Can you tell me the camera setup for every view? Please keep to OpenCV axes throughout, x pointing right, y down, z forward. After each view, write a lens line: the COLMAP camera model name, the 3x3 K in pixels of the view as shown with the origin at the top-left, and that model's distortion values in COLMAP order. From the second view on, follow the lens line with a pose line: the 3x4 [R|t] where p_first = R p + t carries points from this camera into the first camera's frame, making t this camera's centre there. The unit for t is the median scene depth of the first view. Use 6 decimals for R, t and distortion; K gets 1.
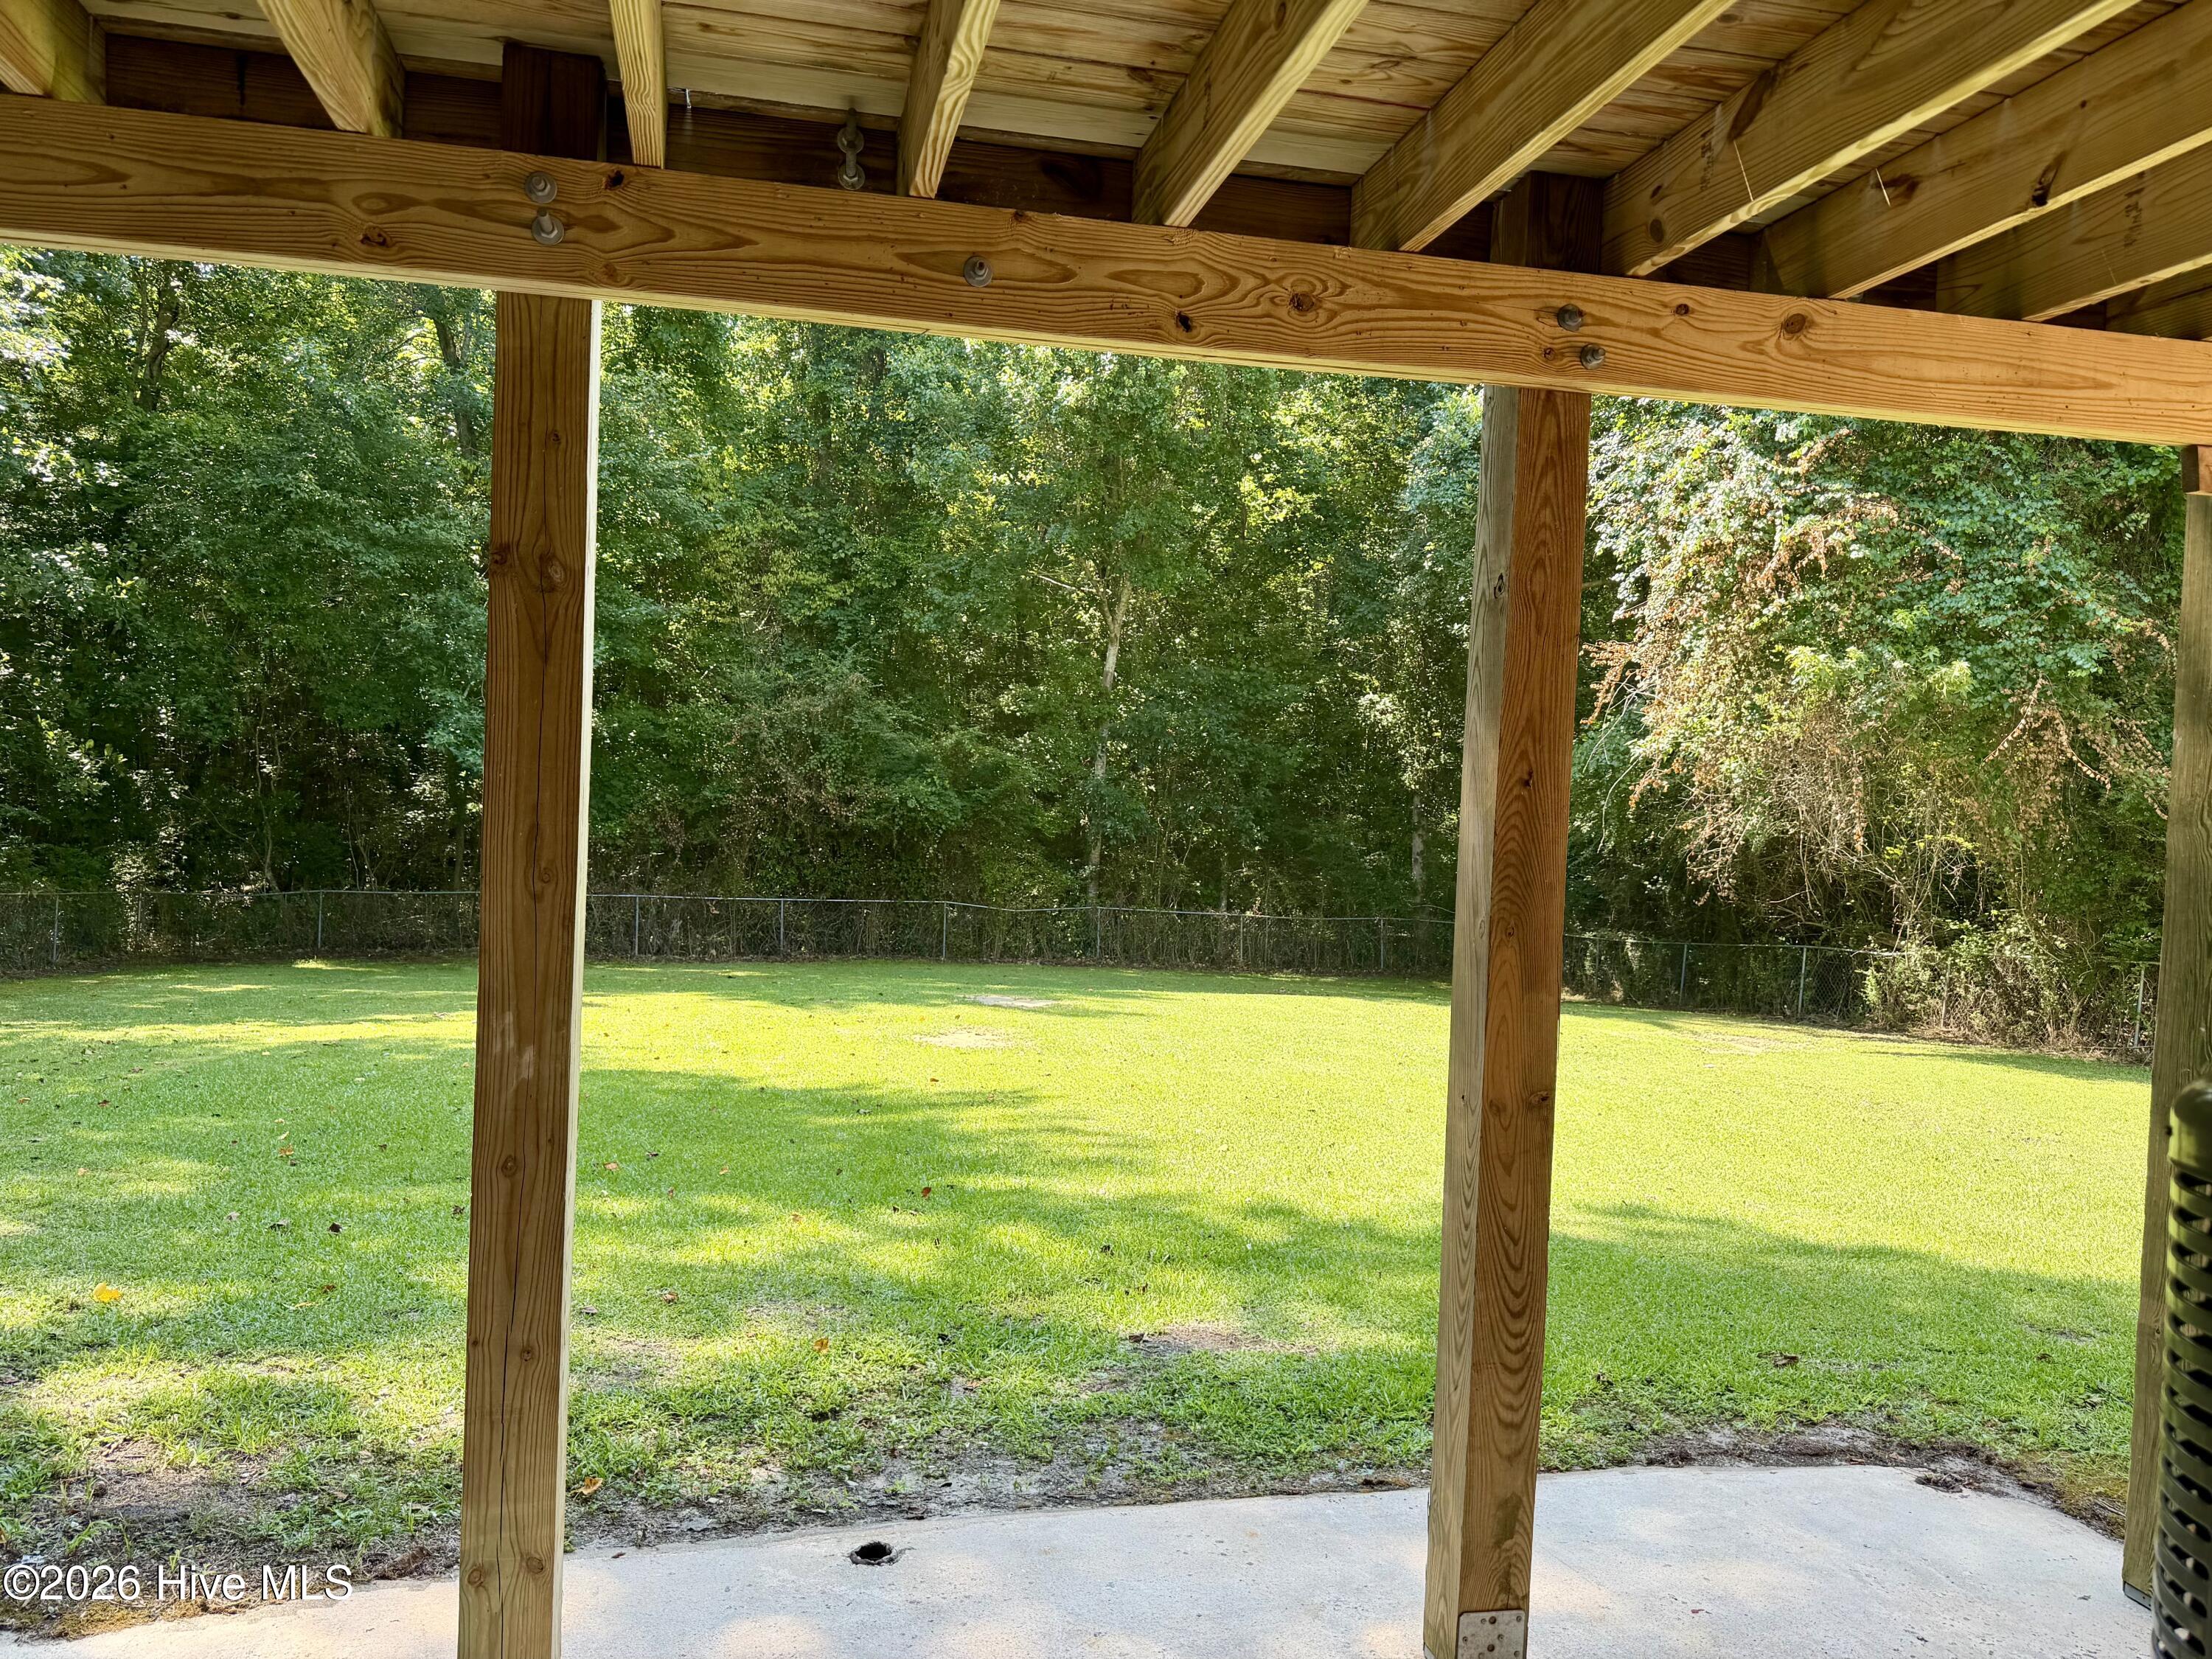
lens RADIAL K [[1535.4, 0, 1110.7], [0, 1535.4, 838.7], [0, 0, 1]] dist [0.029411, -0.037574]
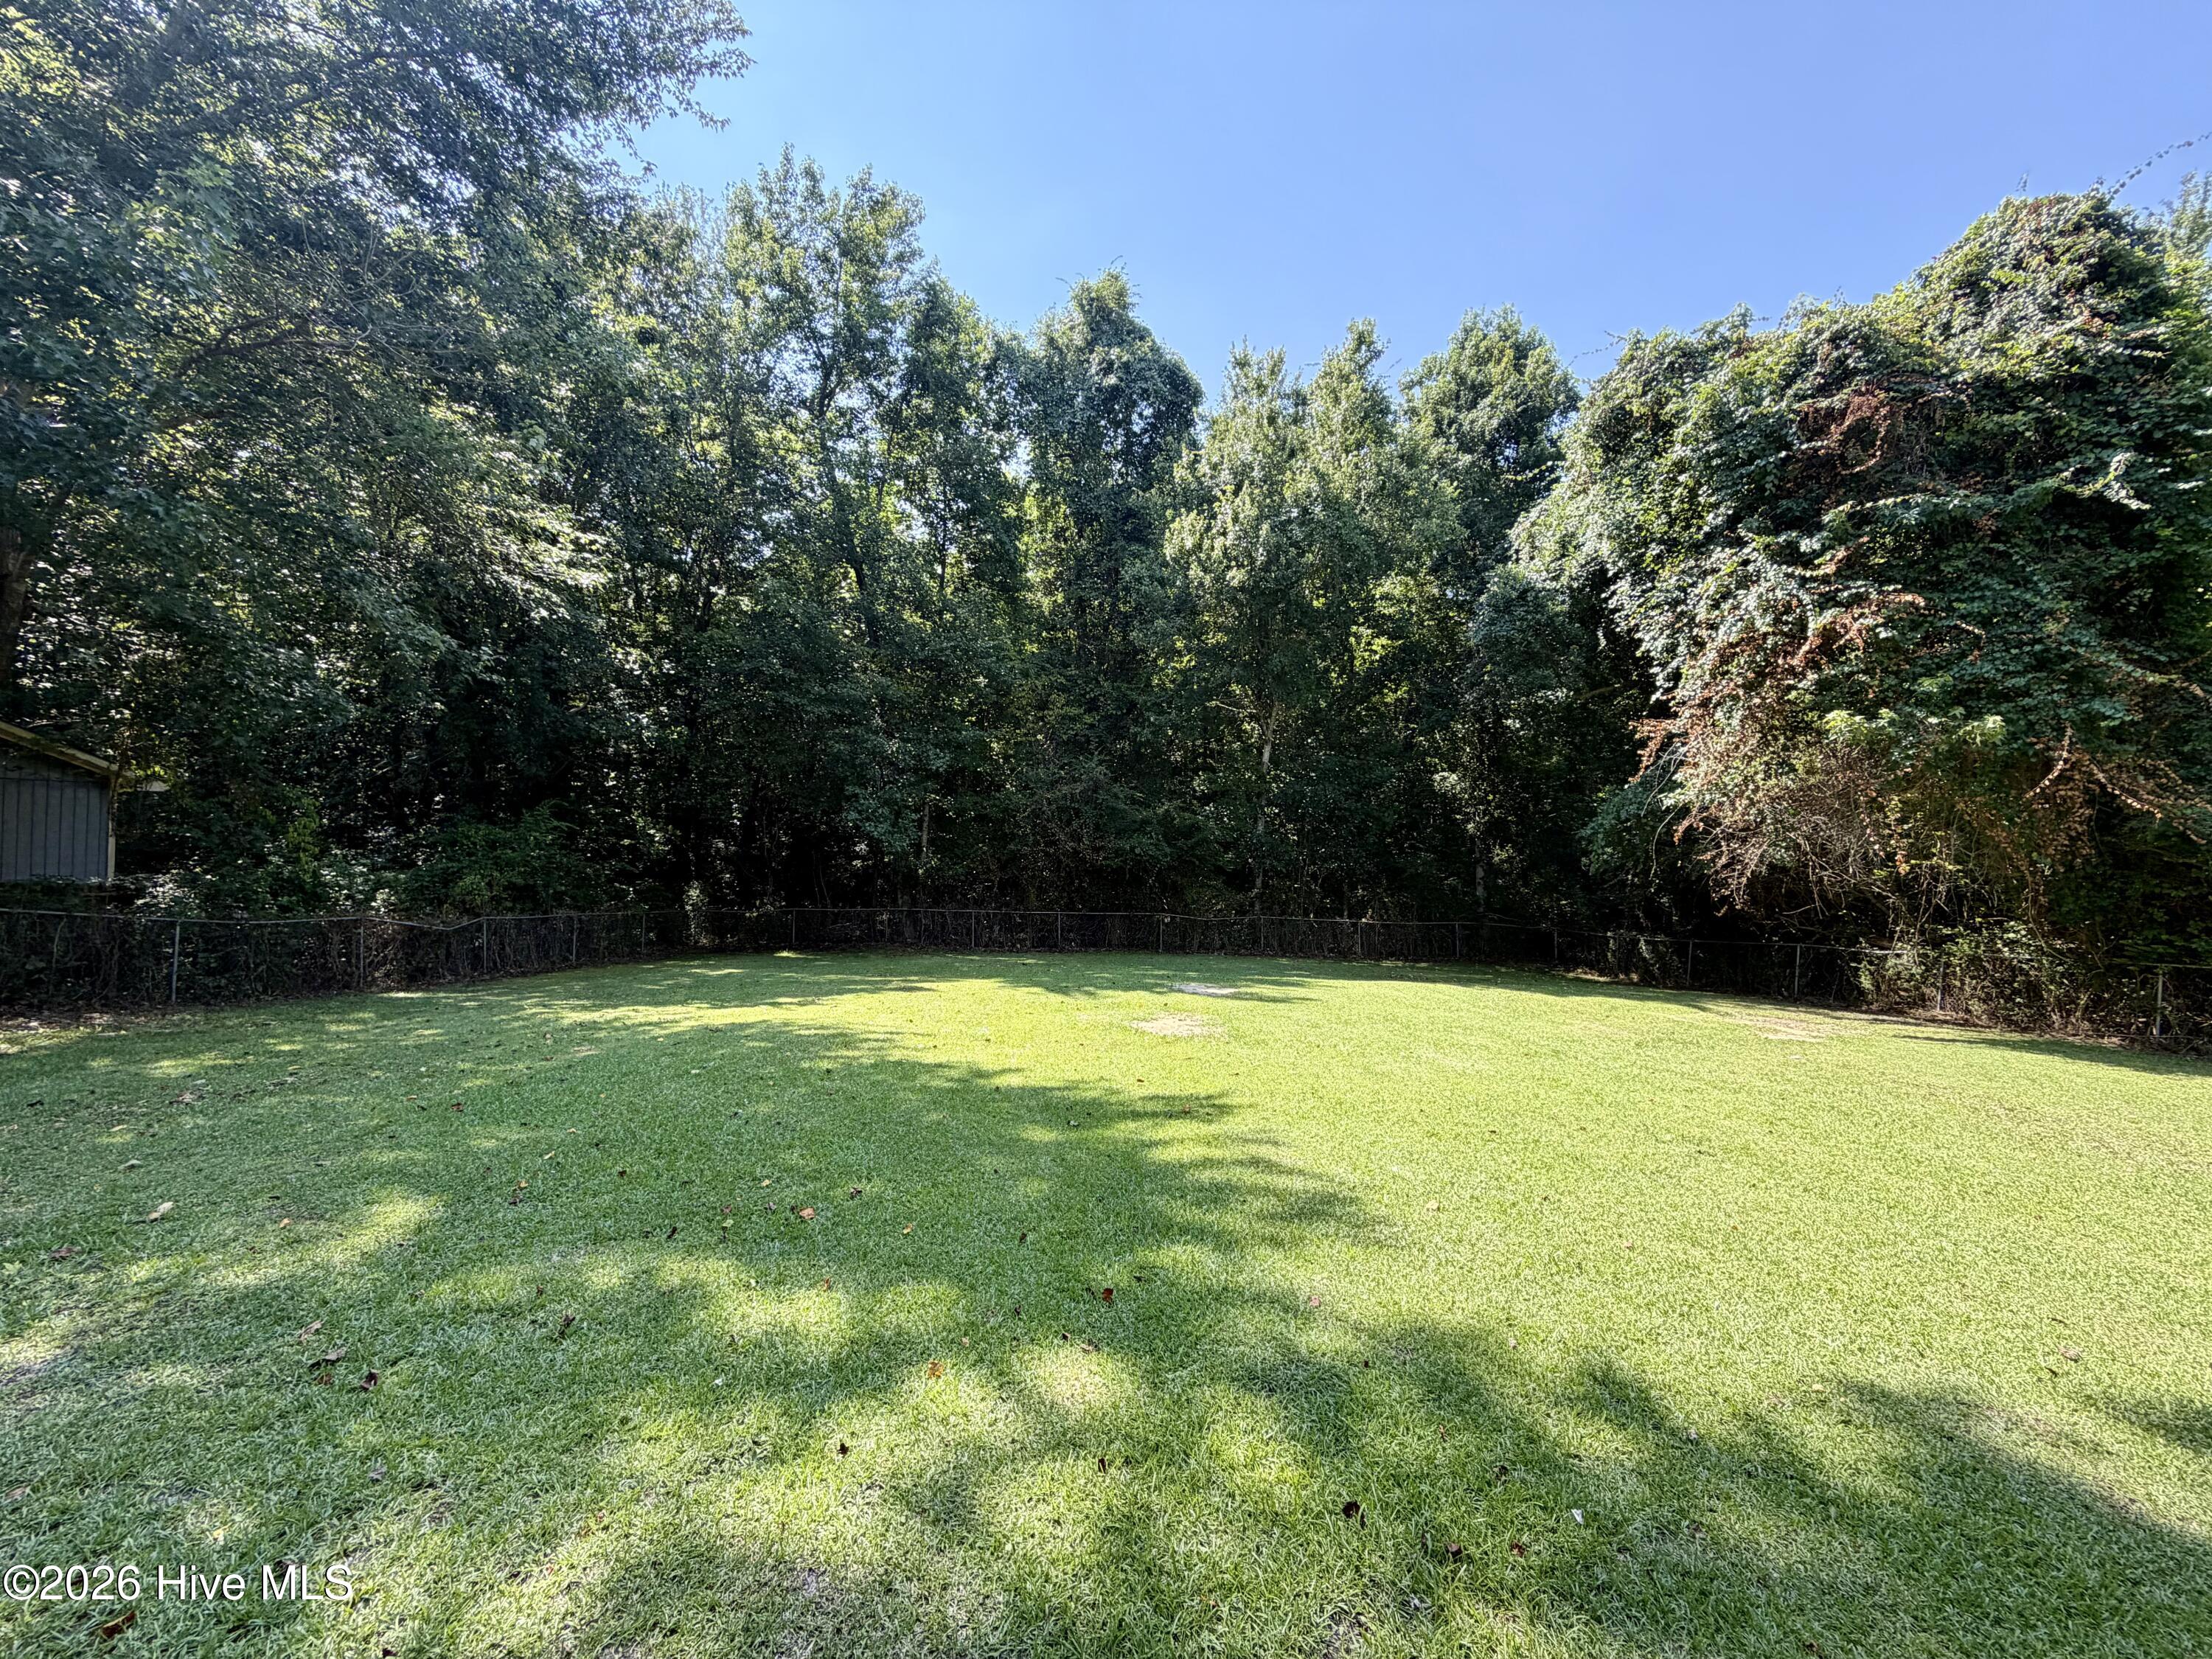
lens RADIAL K [[885.7, 0, 1096.1], [0, 885.7, 825.3], [0, 0, 1]] dist [-0.001227, 0.000322]
pose [[0.982814, -0.023816, -0.183053, -0.008685], [0.014377, 0.998506, -0.052719, -0.002620], [0.184035, 0.049181, 0.981688, 0.147506]]
